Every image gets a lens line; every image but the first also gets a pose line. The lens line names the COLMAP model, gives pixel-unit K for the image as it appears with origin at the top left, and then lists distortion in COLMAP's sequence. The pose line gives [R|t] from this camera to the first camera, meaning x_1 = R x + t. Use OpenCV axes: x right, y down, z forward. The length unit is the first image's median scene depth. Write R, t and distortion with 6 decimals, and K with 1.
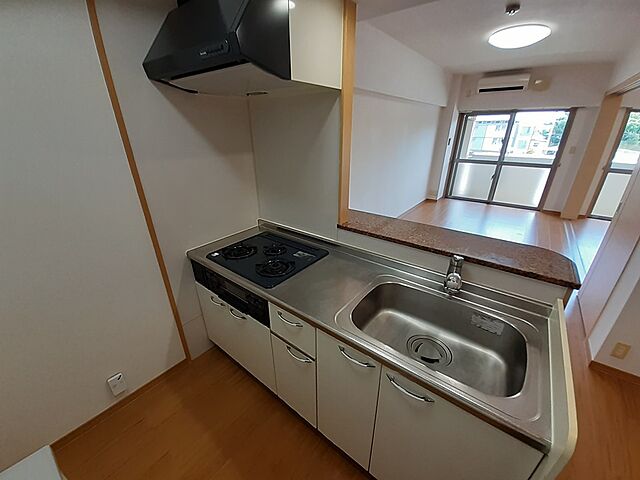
lens RADIAL K [[257.0, 0, 320.0], [0, 257.0, 240.0], [0, 0, 1]] dist [0.001208, 0.000127]
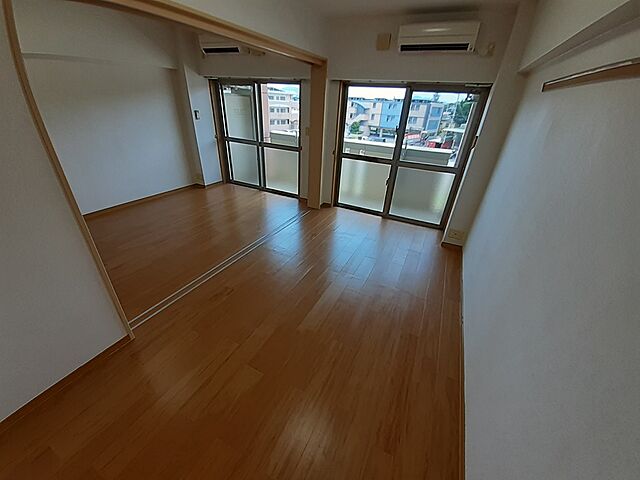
lens RADIAL K [[257.0, 0, 320.0], [0, 257.0, 240.0], [0, 0, 1]] dist [0.001208, 0.000127]
pose [[0.967526, -0.070891, 0.242628, 0.303386], [0.044086, 0.992481, 0.114183, -0.173704], [-0.248899, -0.099779, 0.963376, 0.336974]]
